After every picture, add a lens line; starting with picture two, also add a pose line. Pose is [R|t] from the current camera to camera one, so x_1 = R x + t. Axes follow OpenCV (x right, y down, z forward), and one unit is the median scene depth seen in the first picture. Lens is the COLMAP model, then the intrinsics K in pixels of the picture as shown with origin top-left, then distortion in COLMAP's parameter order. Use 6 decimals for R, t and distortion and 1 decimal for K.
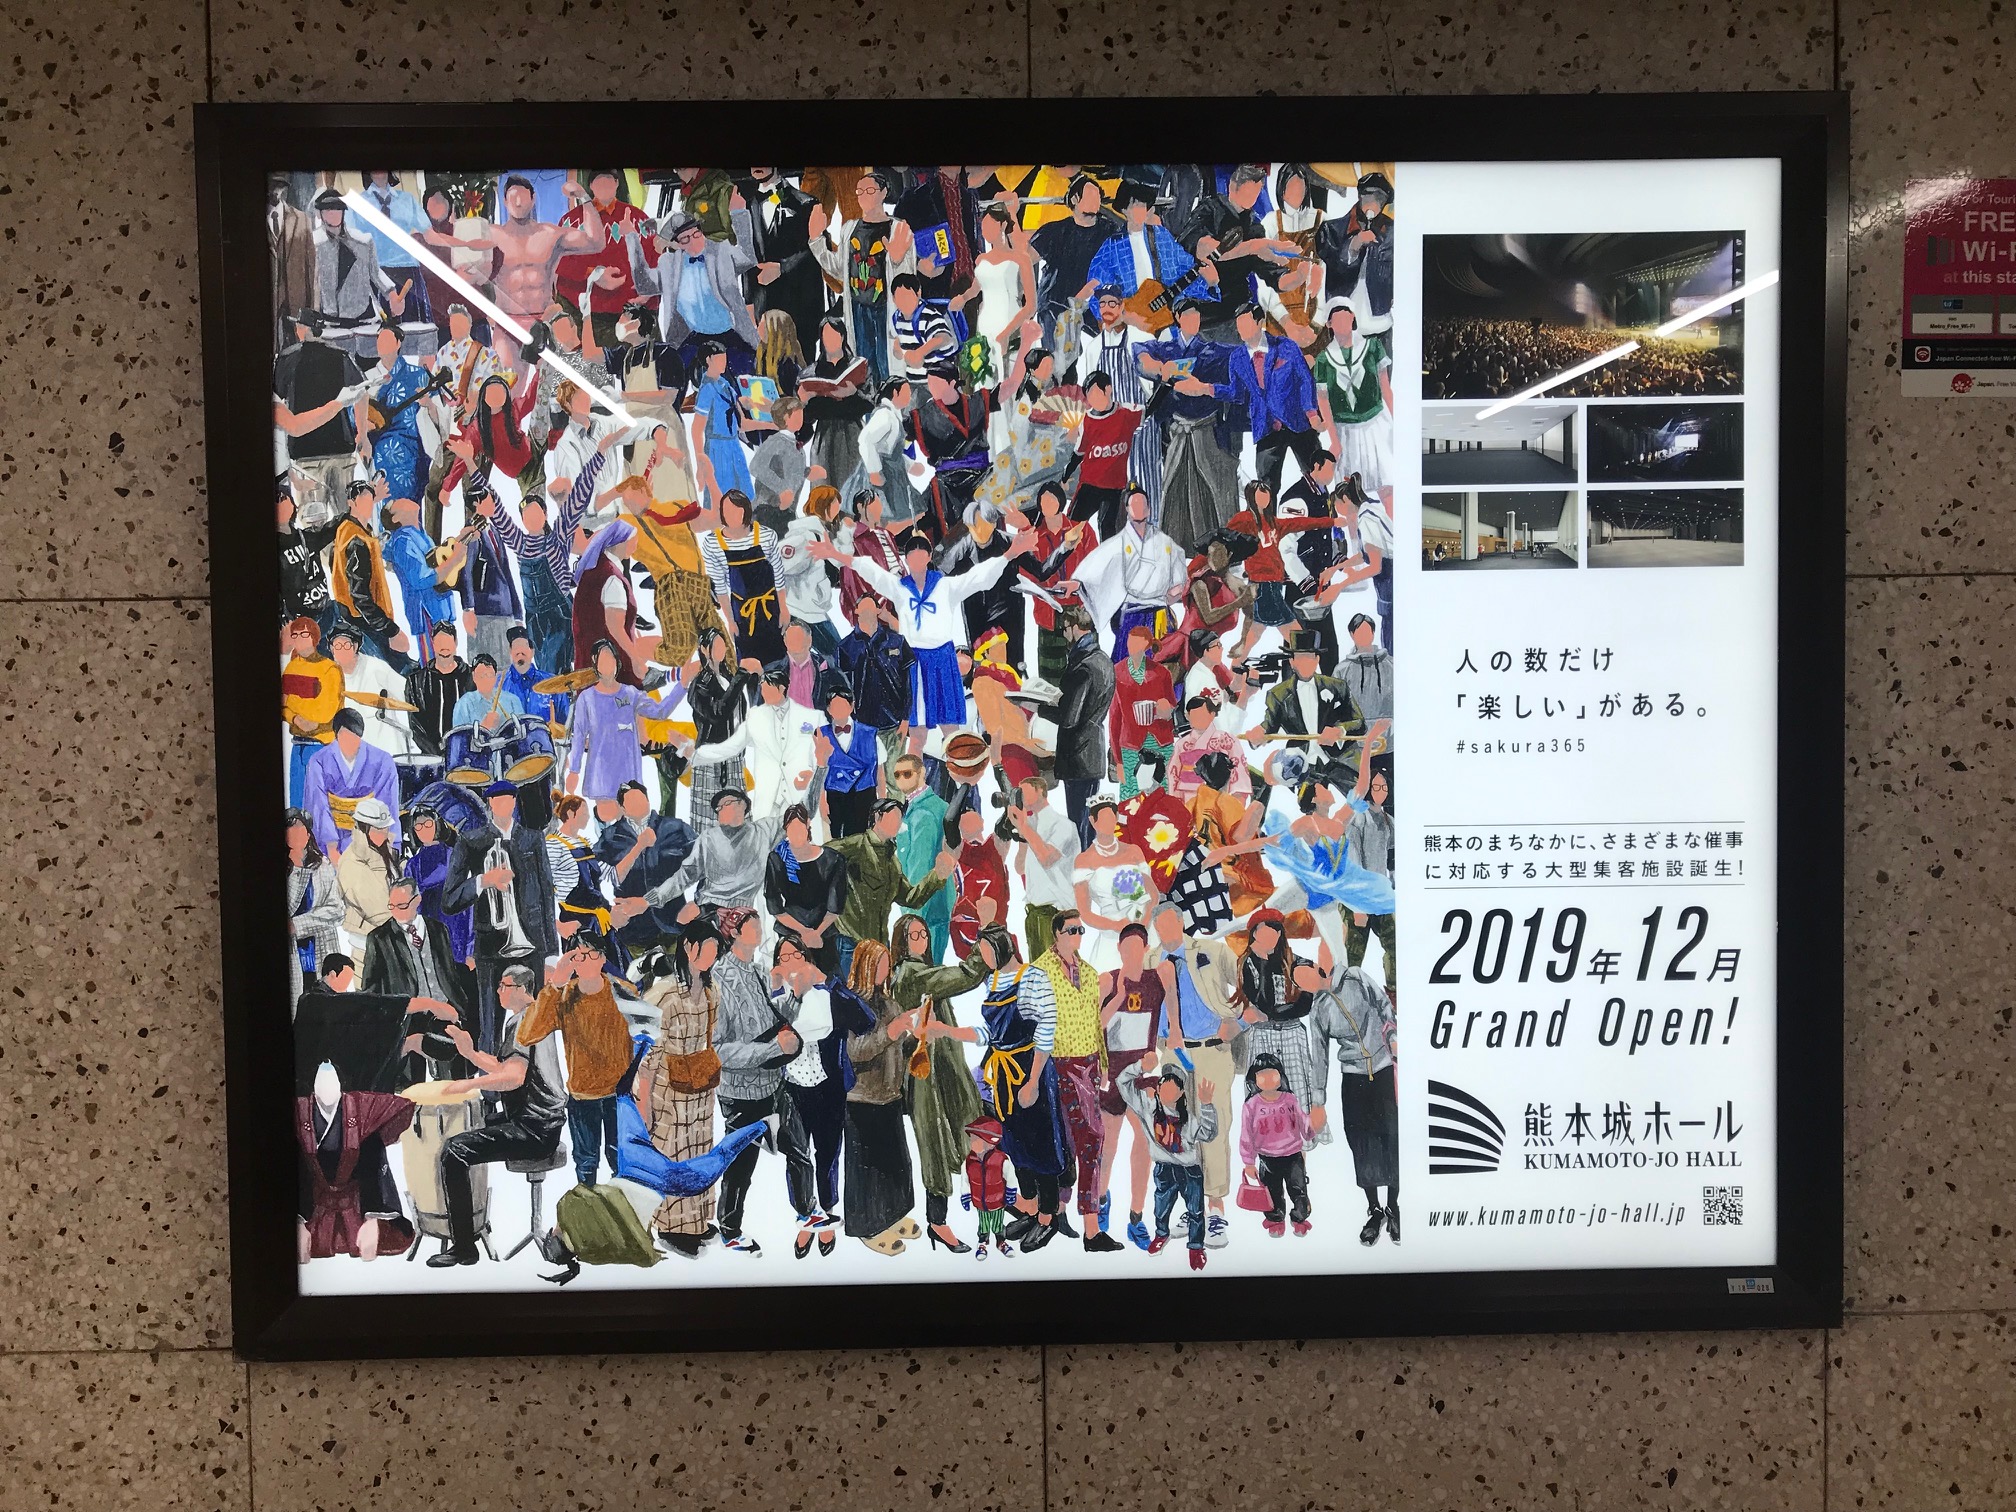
lens RADIAL K [[1667.7, 0, 1006.4], [0, 1667.7, 742.2], [0, 0, 1]] dist [0.011291, -0.030735]
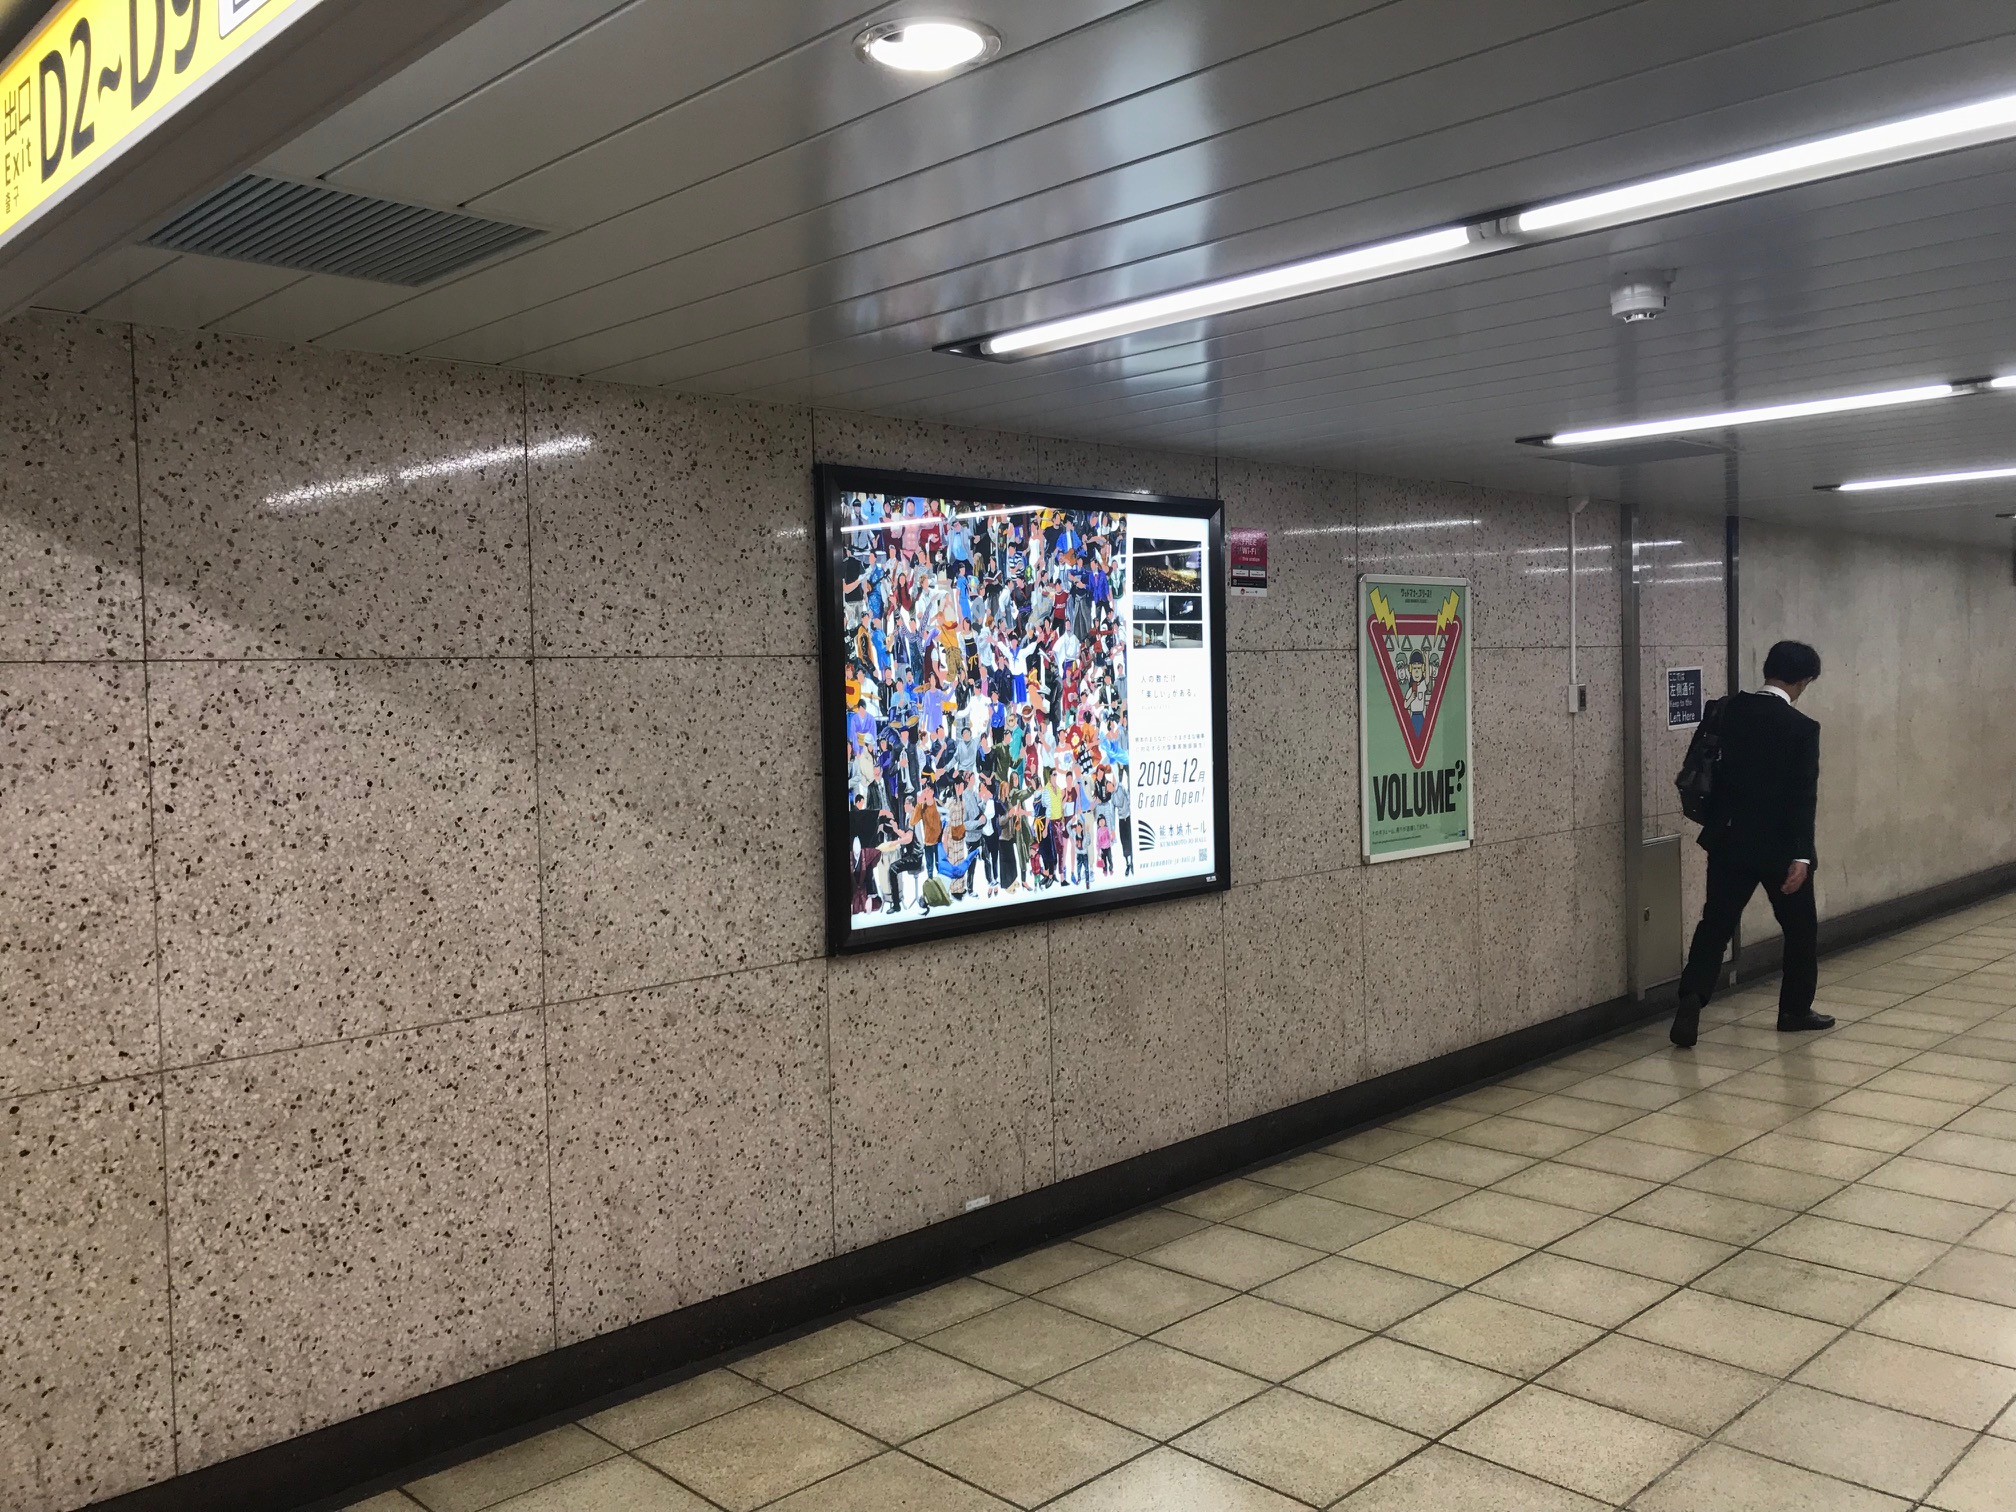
lens RADIAL K [[1667.7, 0, 1008.4], [0, 1667.7, 758.1], [0, 0, 1]] dist [0.011291, -0.030735]
pose [[0.723150, -0.036445, 0.689729, -1.988218], [0.039437, 0.999156, 0.011447, 0.050112], [-0.689564, 0.018922, 0.723977, -1.008954]]
